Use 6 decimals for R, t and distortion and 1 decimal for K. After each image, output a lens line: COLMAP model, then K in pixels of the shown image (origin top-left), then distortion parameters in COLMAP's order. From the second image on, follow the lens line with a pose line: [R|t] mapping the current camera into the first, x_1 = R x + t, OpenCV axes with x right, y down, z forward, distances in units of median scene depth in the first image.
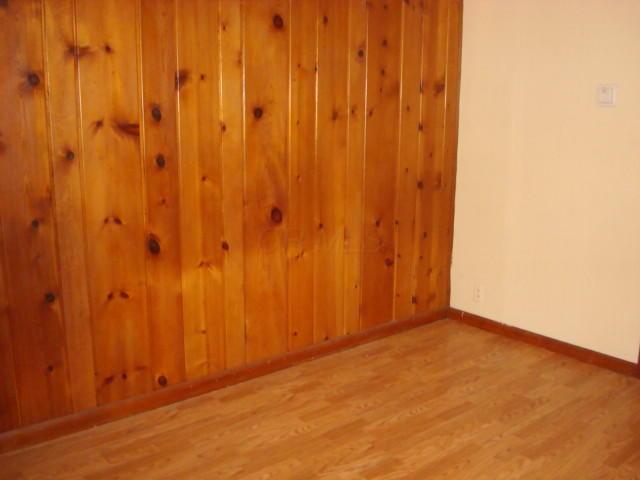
lens RADIAL K [[728.3, 0, 320.0], [0, 728.3, 240.0], [0, 0, 1]] dist [-0.016535, -0.014280]
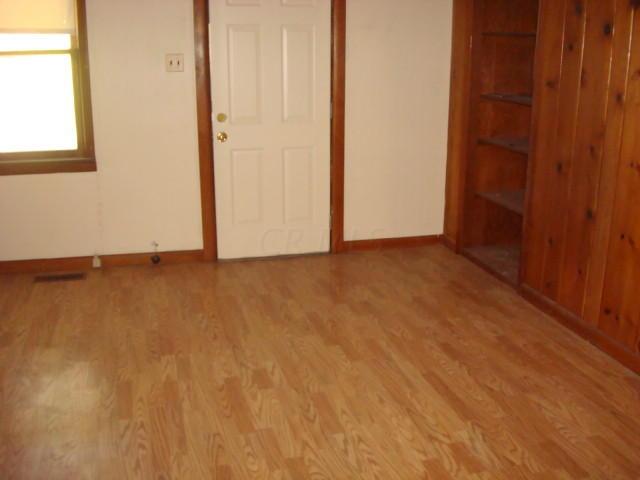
lens RADIAL K [[728.3, 0, 320.0], [0, 728.3, 240.0], [0, 0, 1]] dist [-0.016535, -0.014280]
pose [[-0.455388, 0.224213, -0.861598, 0.835217], [-0.188940, 0.921385, 0.339633, -0.197297], [0.870014, 0.317455, -0.377225, 1.030330]]
